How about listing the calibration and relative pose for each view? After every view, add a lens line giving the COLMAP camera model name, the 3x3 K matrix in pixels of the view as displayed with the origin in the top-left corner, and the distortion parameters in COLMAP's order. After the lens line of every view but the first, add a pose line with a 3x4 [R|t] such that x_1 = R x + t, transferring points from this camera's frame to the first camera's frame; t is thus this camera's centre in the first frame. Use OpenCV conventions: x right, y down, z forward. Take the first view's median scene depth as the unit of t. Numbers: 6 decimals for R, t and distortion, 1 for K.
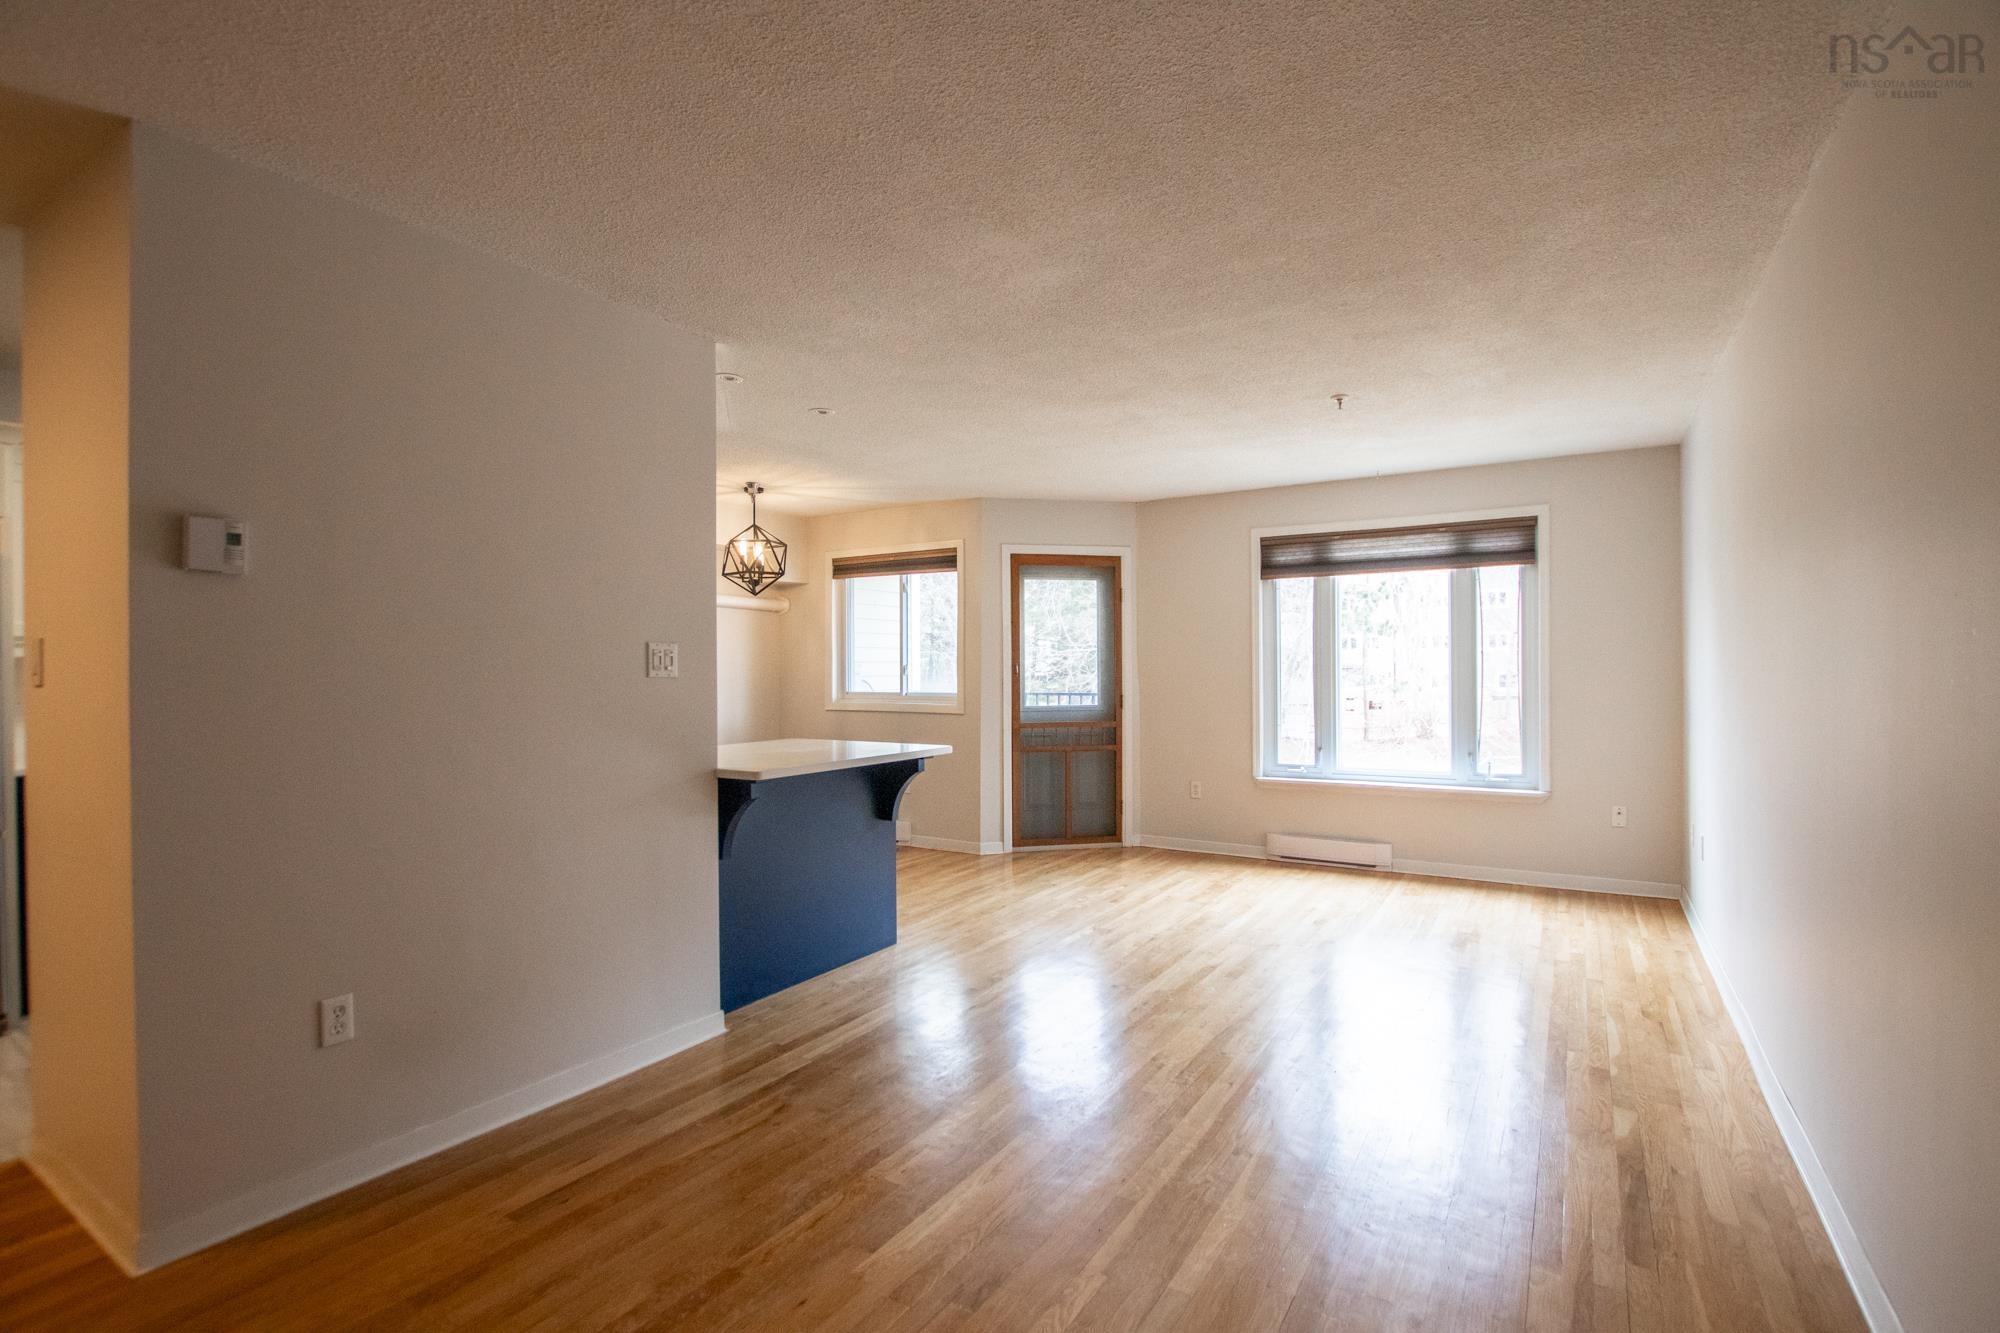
lens RADIAL K [[913.6, 0, 1005.8], [0, 913.6, 675.9], [0, 0, 1]] dist [-0.021916, -0.000304]
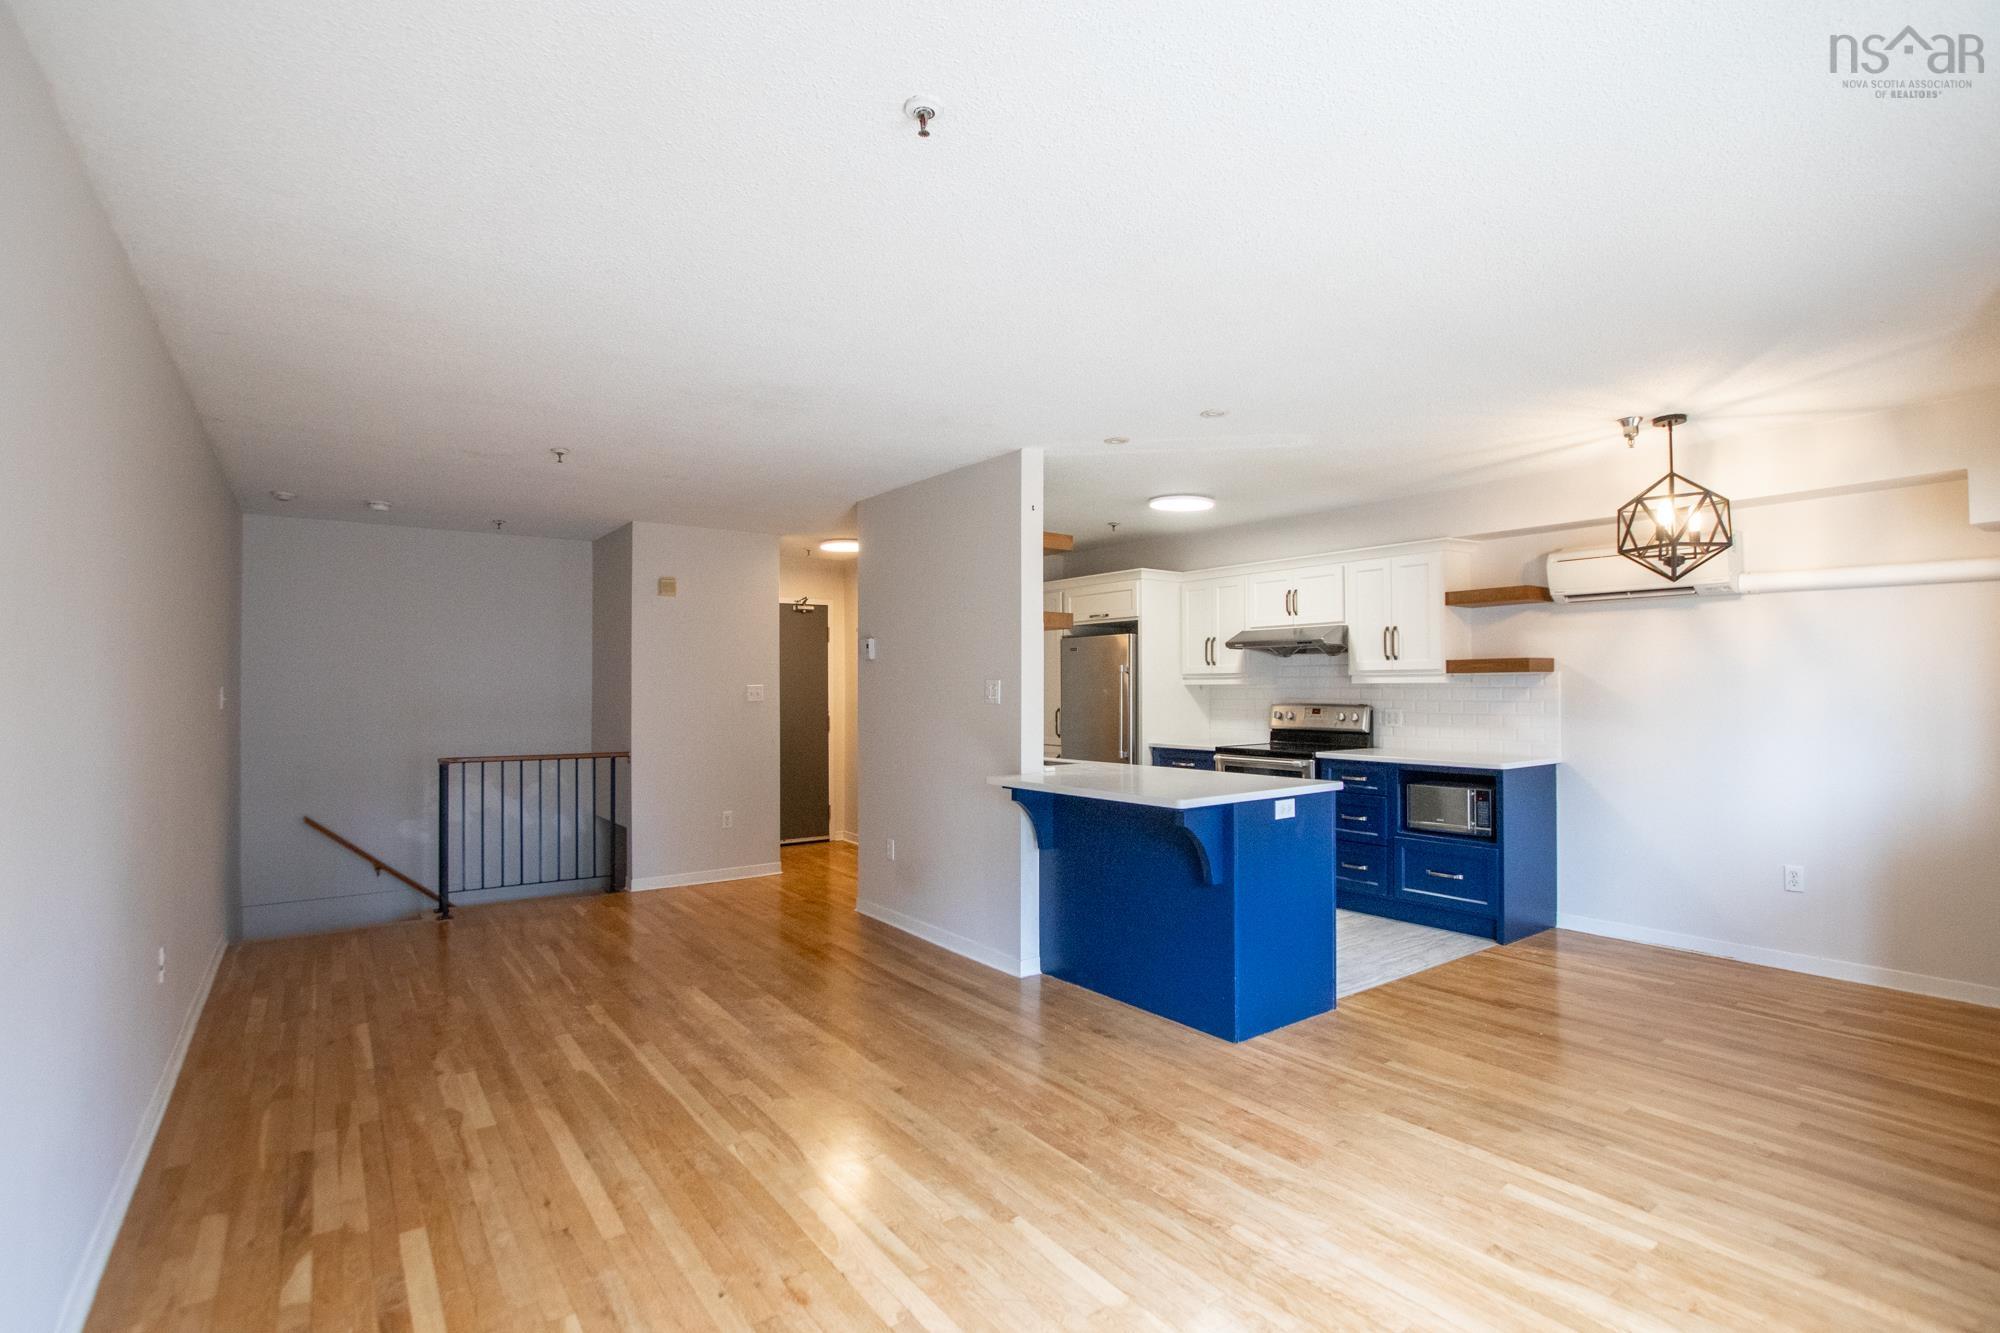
lens RADIAL K [[944.8, 0, 1000.0], [0, 944.8, 666.5], [0, 0, 1]] dist [-0.002063, -0.000582]
pose [[-0.374917, -0.012395, -0.926975, 0.660257], [0.004717, 0.999872, -0.015278, -0.024110], [0.927046, -0.010100, -0.374811, 1.013056]]
